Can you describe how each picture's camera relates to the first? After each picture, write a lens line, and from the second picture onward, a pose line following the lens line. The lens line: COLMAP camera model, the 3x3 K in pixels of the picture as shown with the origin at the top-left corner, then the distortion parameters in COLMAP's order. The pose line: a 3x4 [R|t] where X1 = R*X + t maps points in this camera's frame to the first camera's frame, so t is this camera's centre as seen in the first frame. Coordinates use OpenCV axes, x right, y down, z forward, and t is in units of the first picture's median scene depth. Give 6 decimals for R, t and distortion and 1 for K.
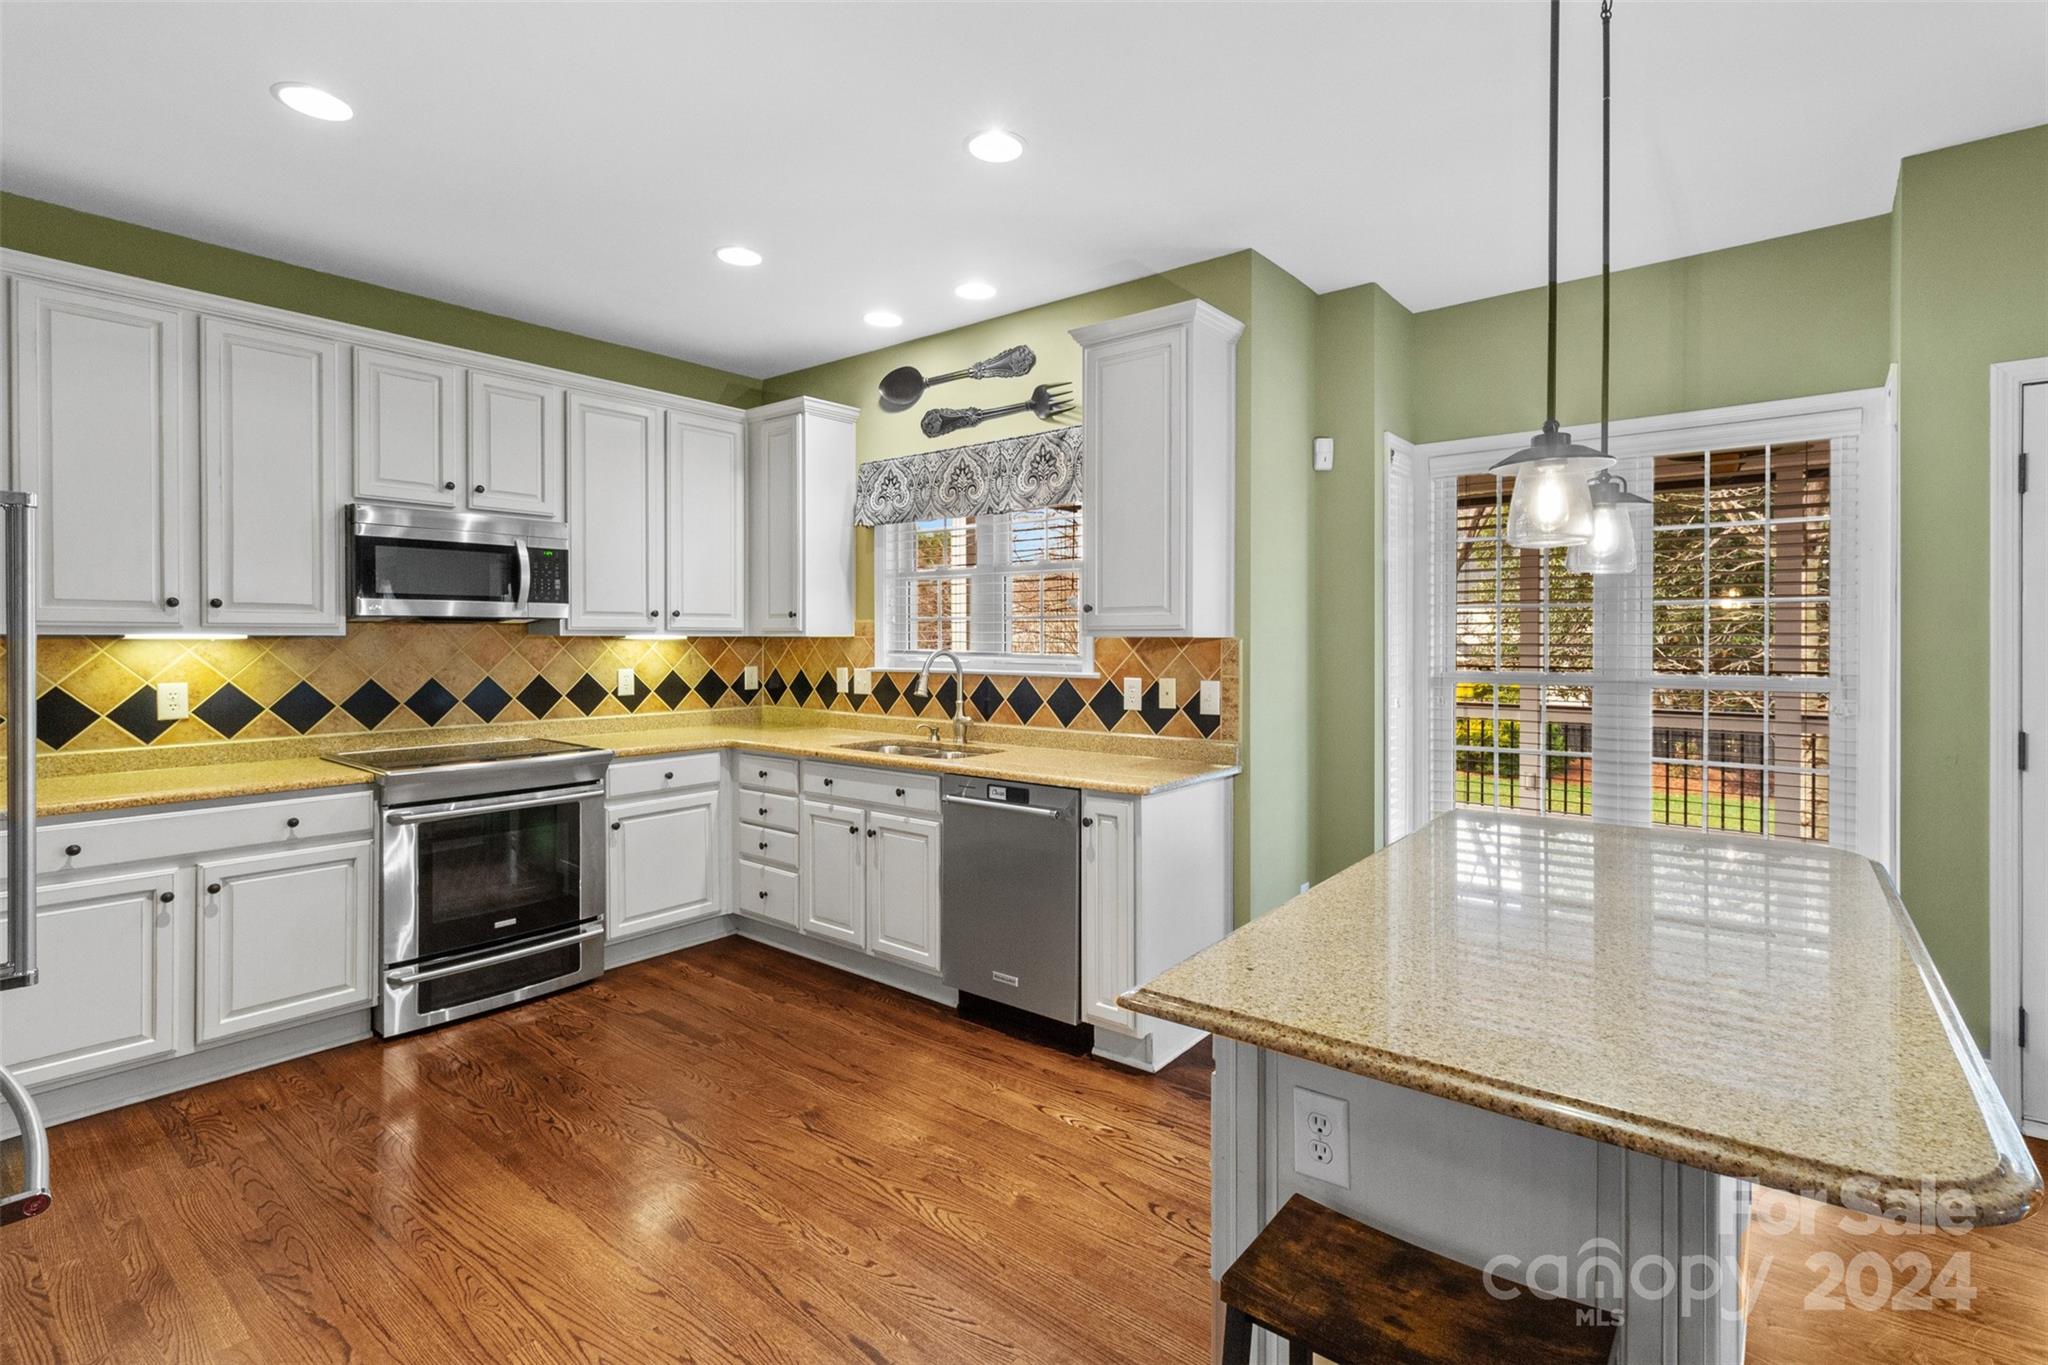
lens RADIAL K [[953.6, 0, 1021.8], [0, 953.6, 639.9], [0, 0, 1]] dist [0.005530, -0.002572]
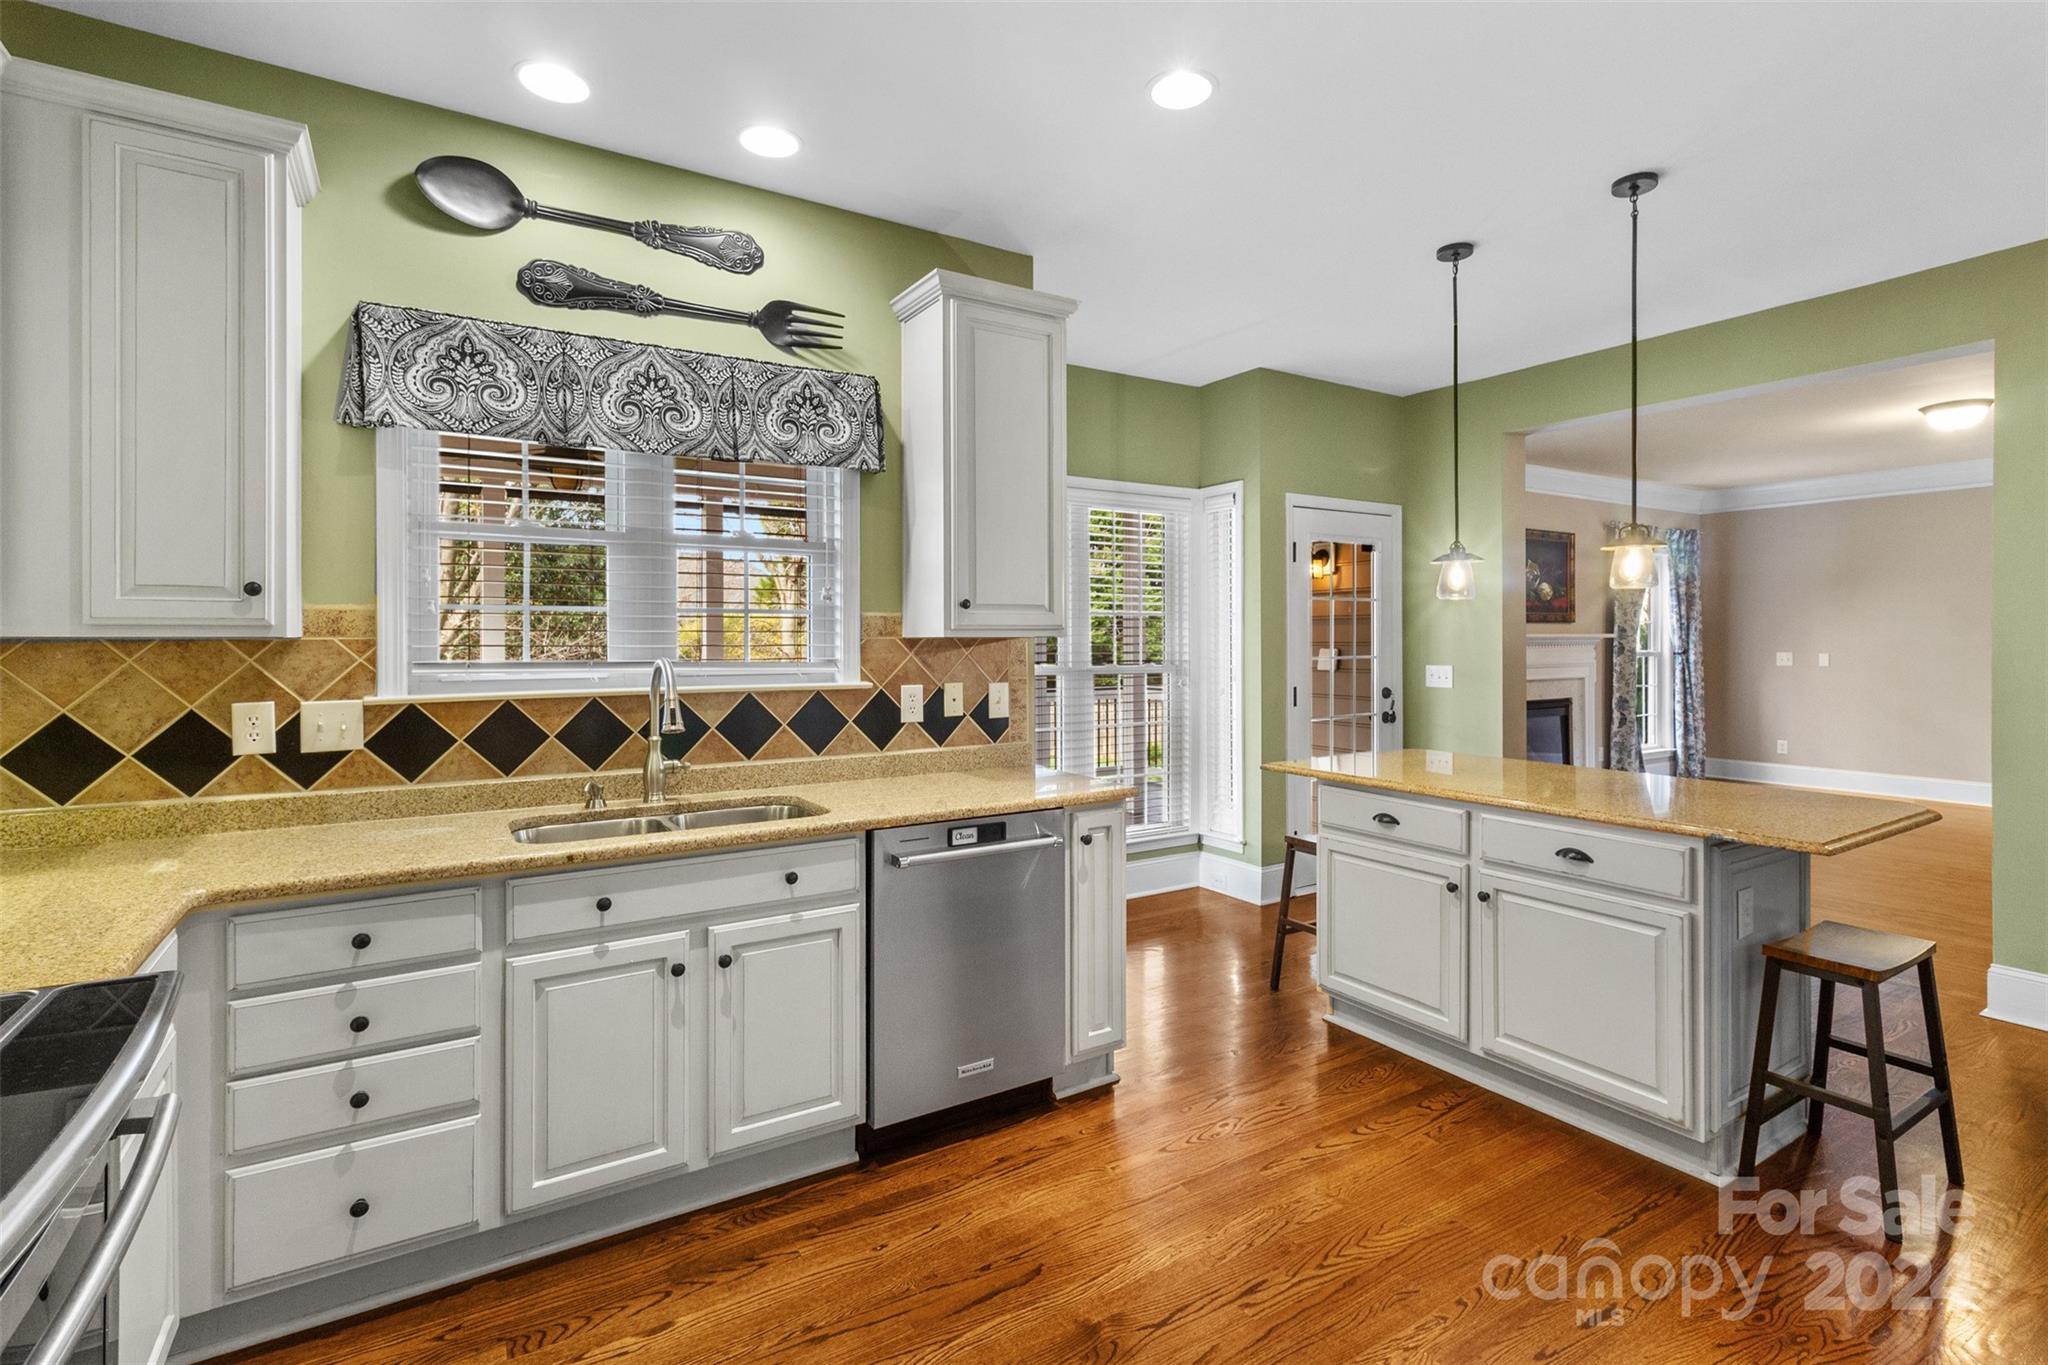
lens RADIAL K [[953.6, 0, 1060.6], [0, 953.6, 631.3], [0, 0, 1]] dist [0.005530, -0.002572]
pose [[0.321137, 0.006914, 0.947007, -0.630189], [0.005145, 0.999946, -0.009045, -0.000245], [-0.947019, 0.007777, 0.321084, 0.568618]]
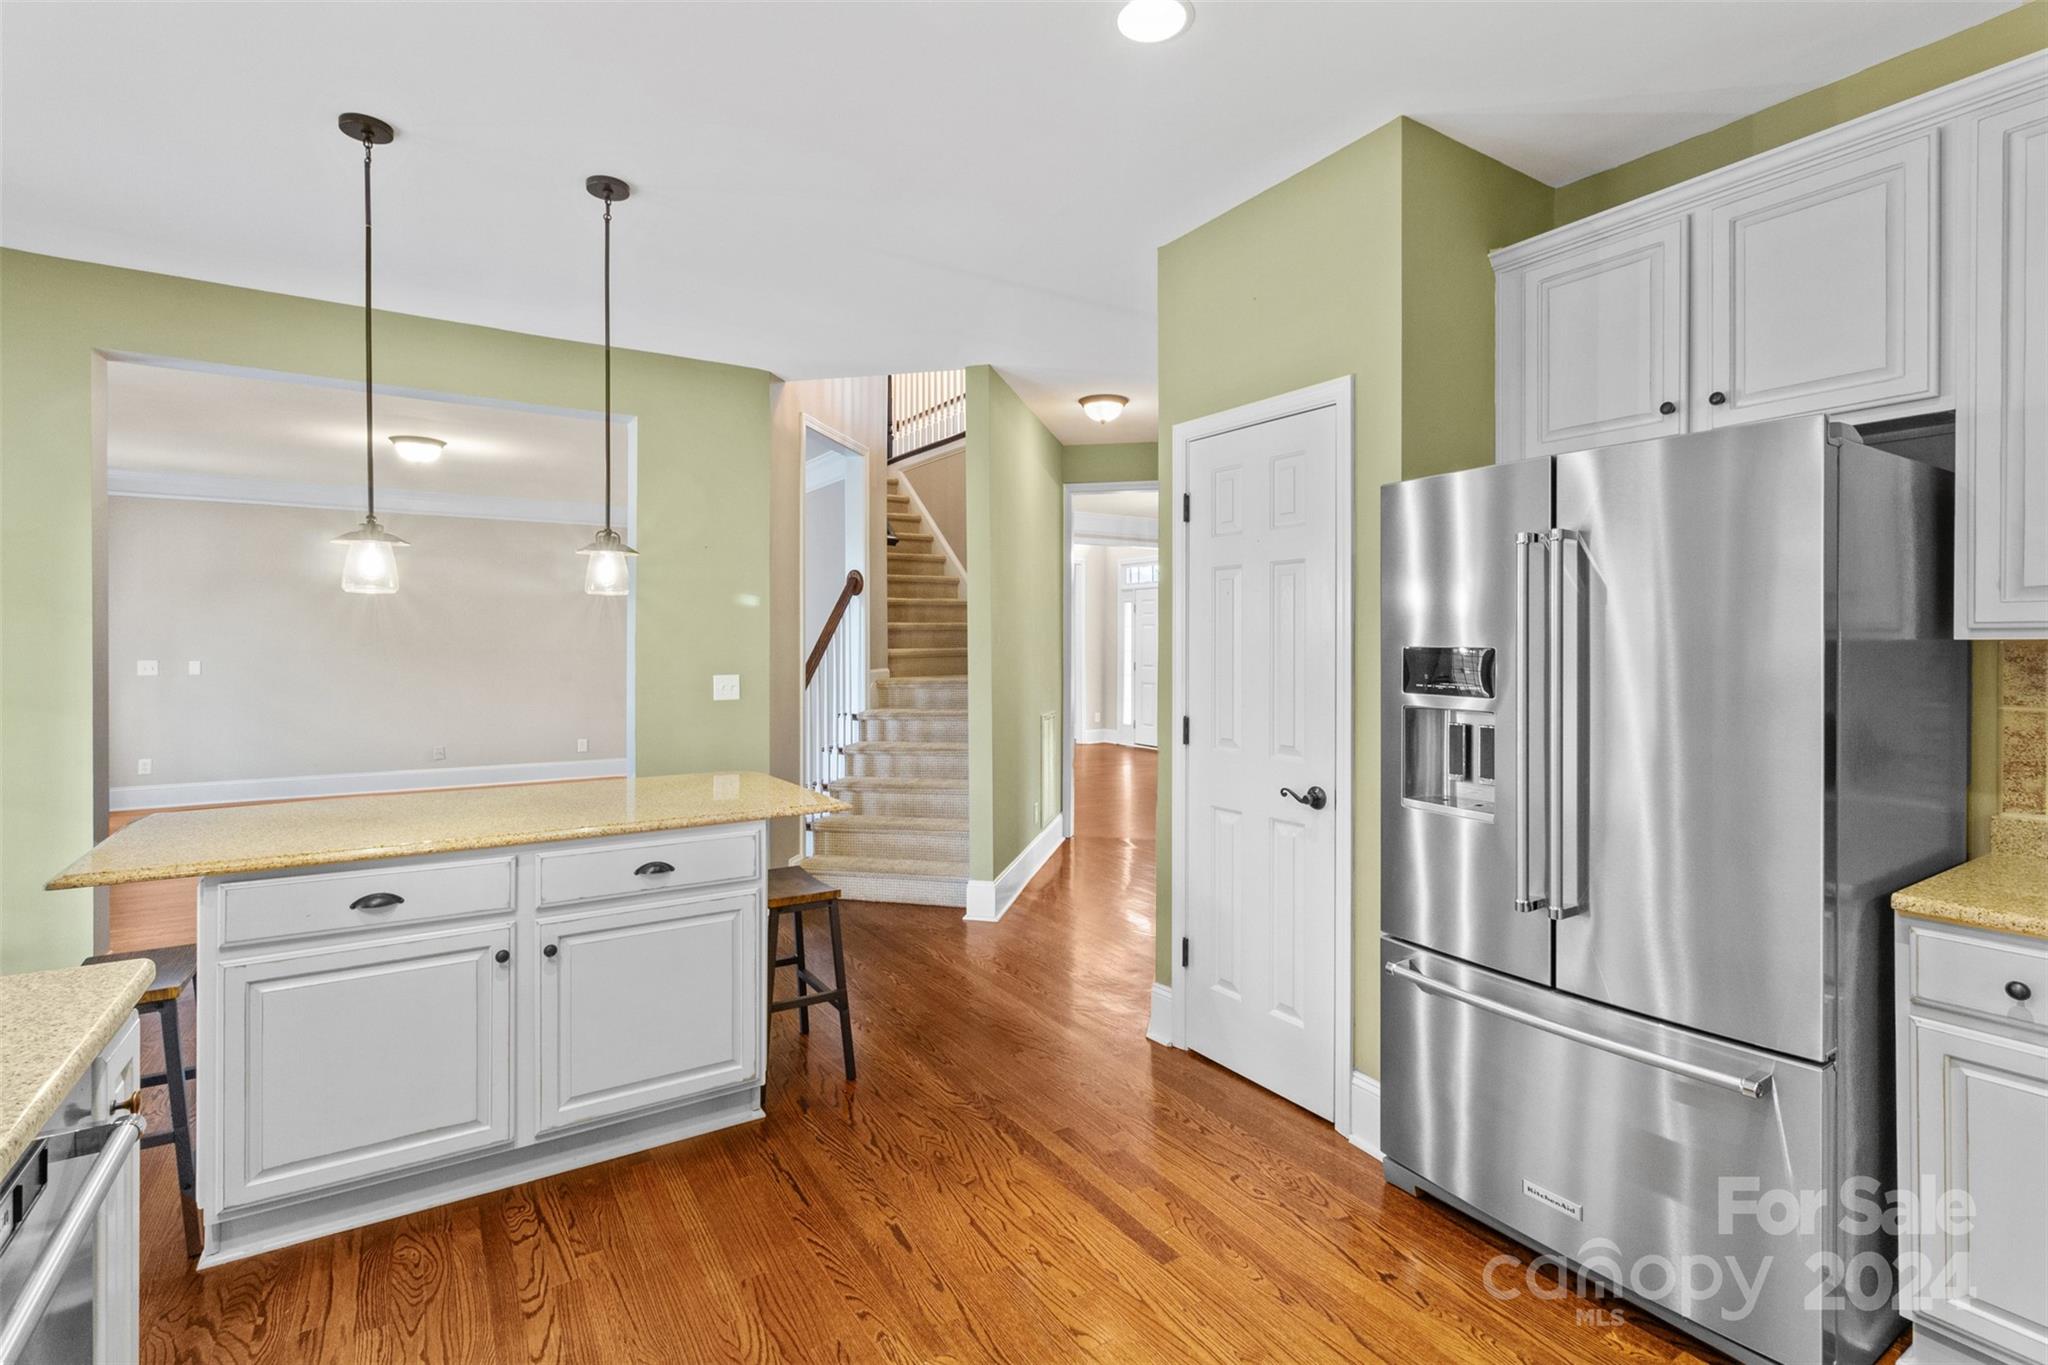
lens RADIAL K [[953.6, 0, 1008.2], [0, 953.6, 645.3], [0, 0, 1]] dist [0.005530, -0.002572]
pose [[-0.940512, -0.001590, 0.339756, -0.329019], [-0.000334, 0.999993, 0.003756, -0.002086], [-0.339759, 0.003419, -0.940506, 0.968072]]
